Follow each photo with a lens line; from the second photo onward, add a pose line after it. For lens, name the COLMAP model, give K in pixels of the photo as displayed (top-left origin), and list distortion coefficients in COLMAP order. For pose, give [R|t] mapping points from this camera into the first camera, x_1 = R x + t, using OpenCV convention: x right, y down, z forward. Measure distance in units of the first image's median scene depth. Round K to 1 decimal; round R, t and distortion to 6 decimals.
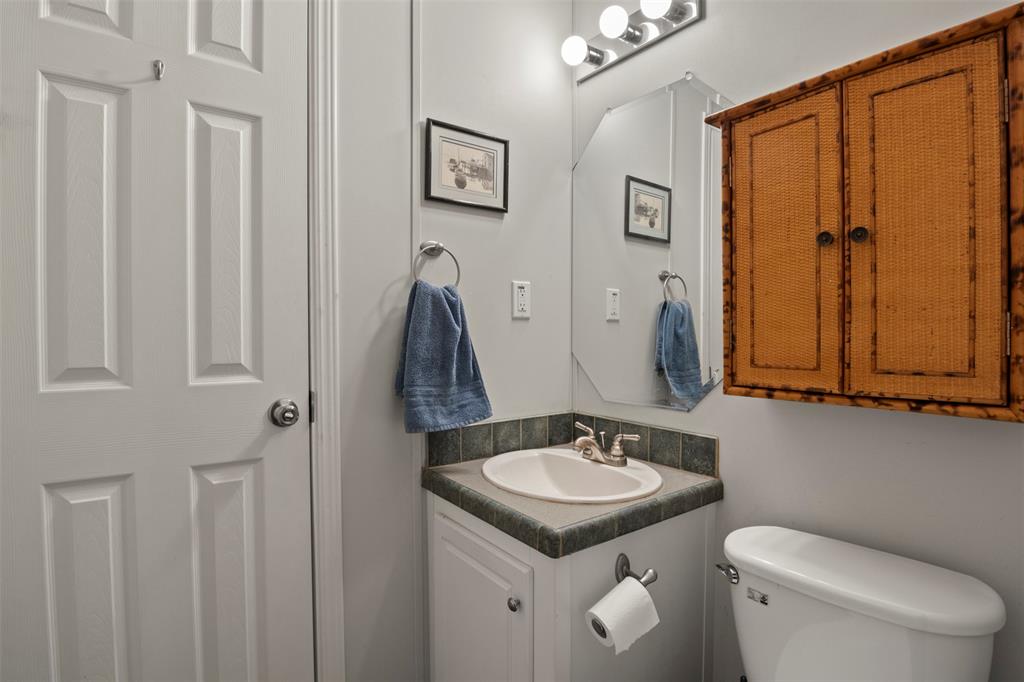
lens RADIAL K [[516.4, 0, 508.4], [0, 516.4, 338.4], [0, 0, 1]] dist [-0.010574, -0.001153]
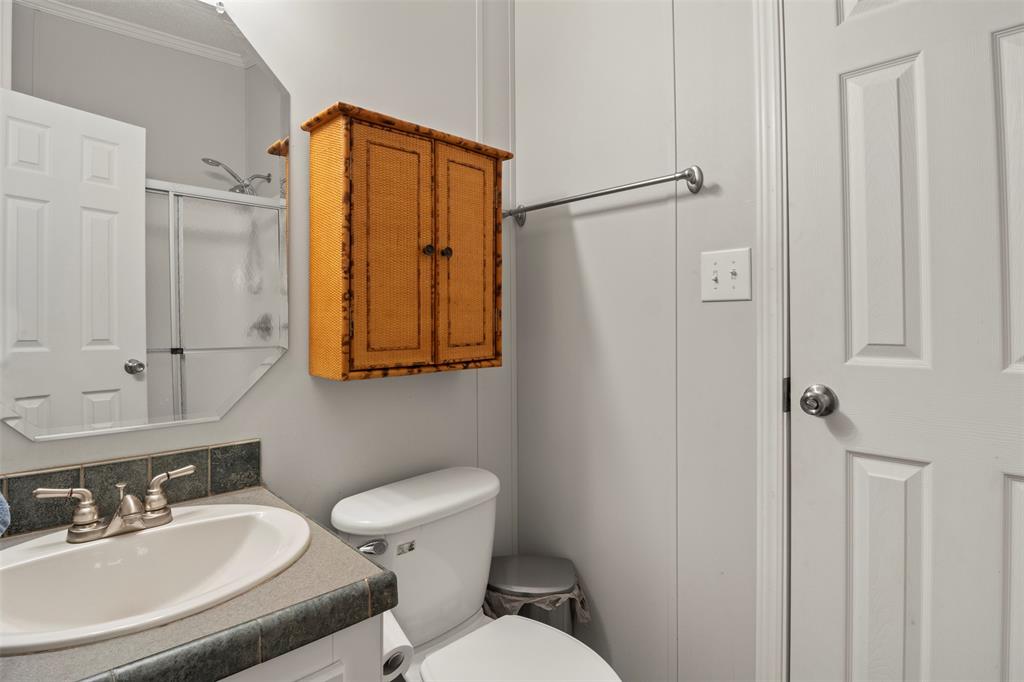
lens RADIAL K [[516.4, 0, 497.3], [0, 516.4, 317.2], [0, 0, 1]] dist [-0.010574, -0.001153]
pose [[-0.103713, 0.015229, 0.994491, -0.709199], [0.024051, 0.999629, -0.012799, 0.003768], [-0.994316, 0.022591, -0.104041, 0.921407]]
